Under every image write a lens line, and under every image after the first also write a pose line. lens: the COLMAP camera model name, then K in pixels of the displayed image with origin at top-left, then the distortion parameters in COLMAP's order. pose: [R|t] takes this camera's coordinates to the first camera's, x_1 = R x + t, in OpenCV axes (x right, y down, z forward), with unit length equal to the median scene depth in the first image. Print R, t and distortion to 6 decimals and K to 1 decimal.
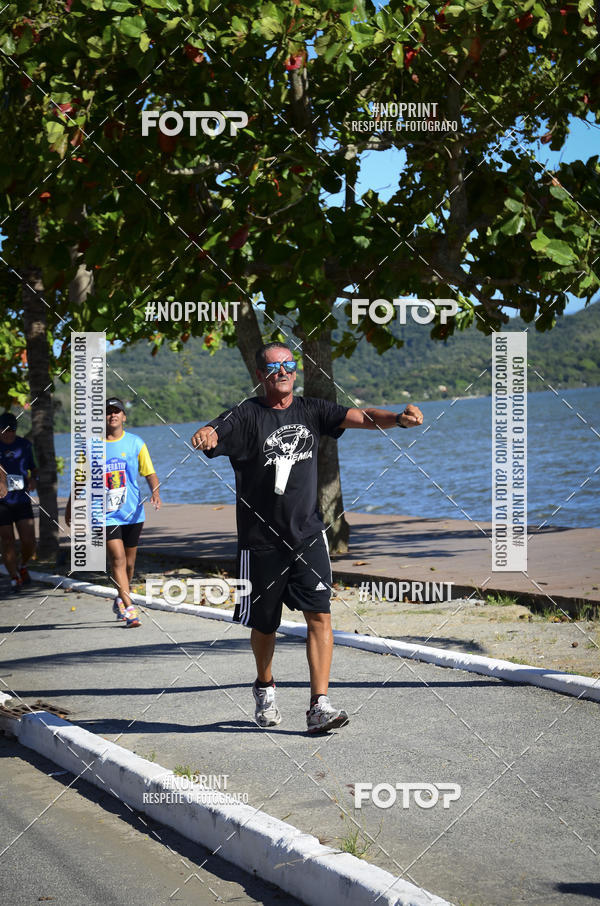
lens RADIAL K [[2842.0, 0, 354.2], [0, 2842.0, 454.8], [0, 0, 1]] dist [0.841073, 1.292540]
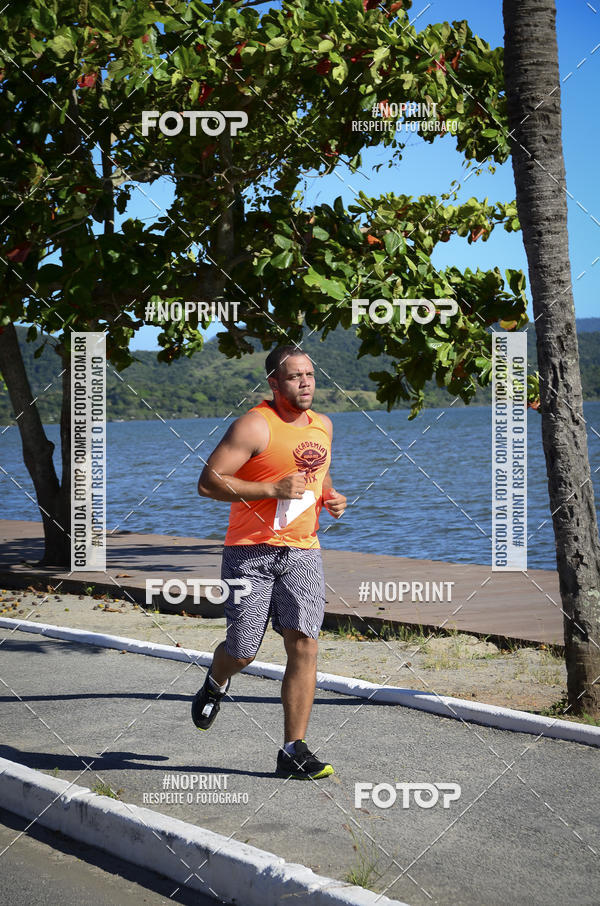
lens RADIAL K [[2451.3, 0, 298.0], [0, 2451.3, 454.0], [0, 0, 1]] dist [0.470691, 0.687834]
pose [[0.980313, 0.040504, 0.193248, -0.107793], [-0.038516, 0.999159, -0.014032, 0.003587], [-0.193654, 0.006313, 0.981050, 0.107685]]
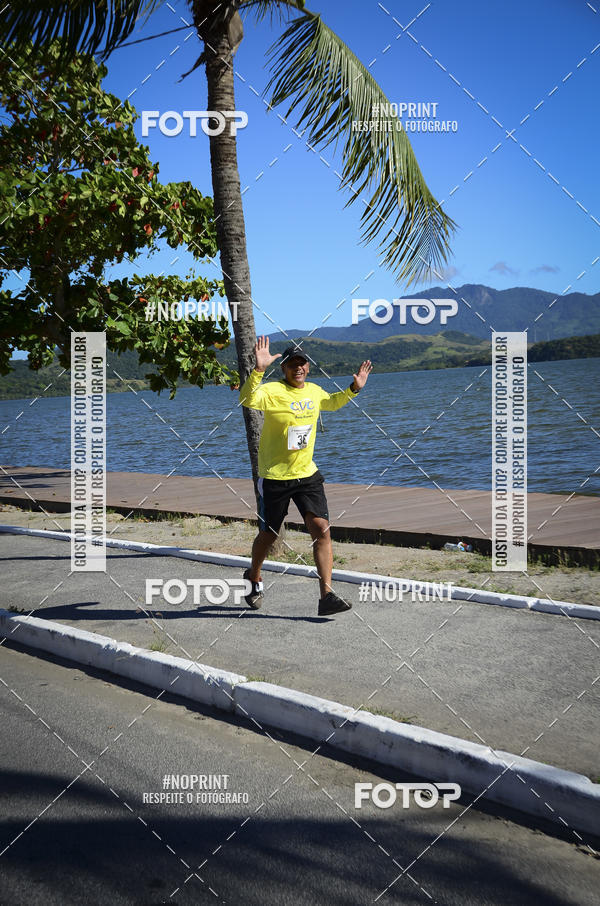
lens RADIAL K [[1403.7, 0, 278.5], [0, 1403.7, 455.8], [0, 0, 1]] dist [0.159176, 0.061413]
pose [[0.947259, -0.002097, 0.320463, -0.123525], [-0.003227, 0.999865, 0.016082, -0.000635], [-0.320453, -0.016267, 0.947125, 0.073586]]
